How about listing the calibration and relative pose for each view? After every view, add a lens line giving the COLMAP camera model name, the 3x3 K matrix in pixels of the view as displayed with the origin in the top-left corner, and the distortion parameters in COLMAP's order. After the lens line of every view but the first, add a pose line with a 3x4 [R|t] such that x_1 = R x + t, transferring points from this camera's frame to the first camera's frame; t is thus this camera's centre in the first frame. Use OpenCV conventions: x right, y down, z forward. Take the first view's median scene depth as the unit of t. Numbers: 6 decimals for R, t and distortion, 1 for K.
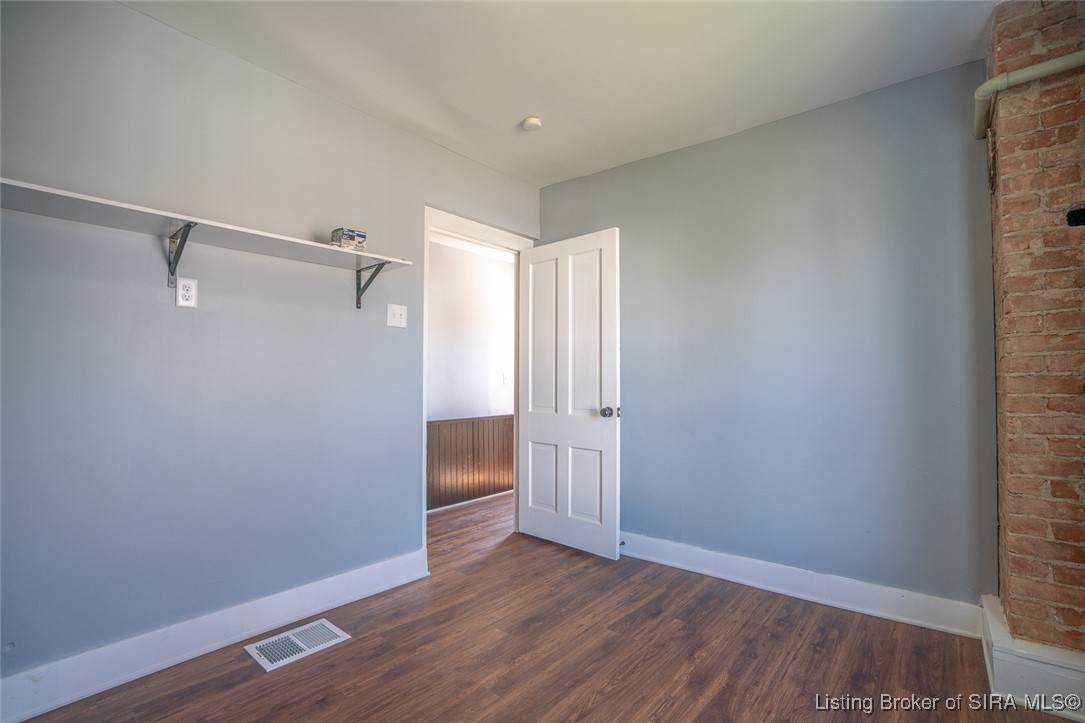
lens RADIAL K [[492.8, 0, 537.9], [0, 492.8, 364.6], [0, 0, 1]] dist [-0.069484, 0.027737]
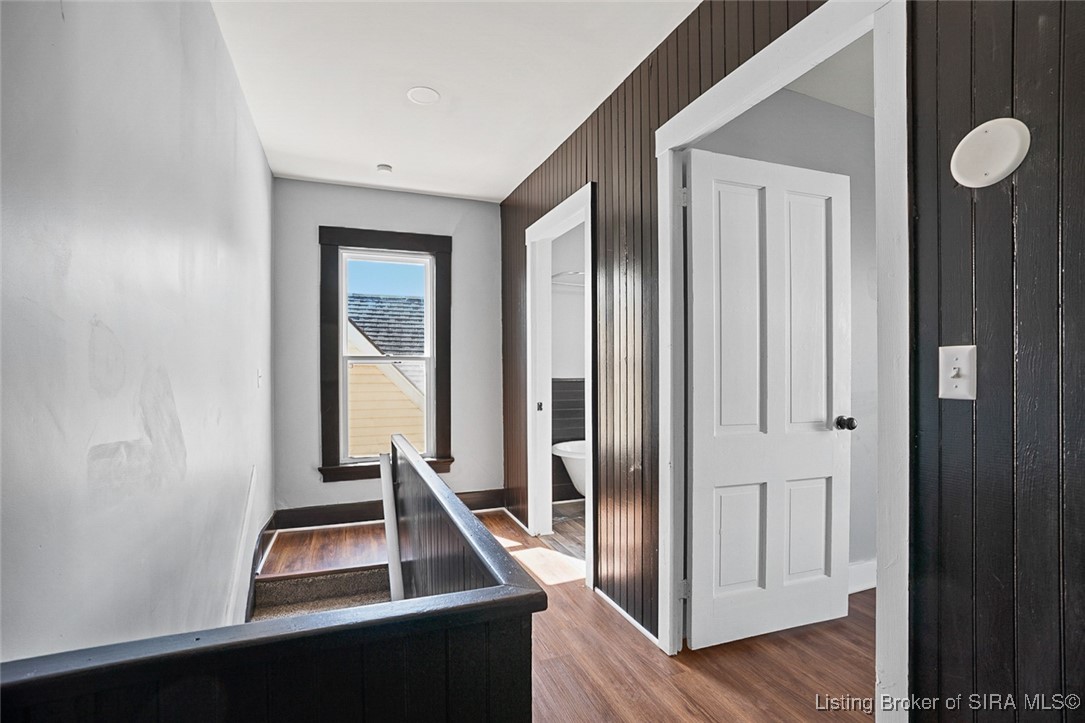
lens RADIAL K [[492.8, 0, 537.9], [0, 492.8, 364.6], [0, 0, 1]] dist [-0.069484, 0.027737]
pose [[0.457699, 0.011175, 0.889037, -0.673866], [-0.028703, 0.999586, 0.002213, 0.018038], [-0.888644, -0.026531, 0.457830, 1.009306]]
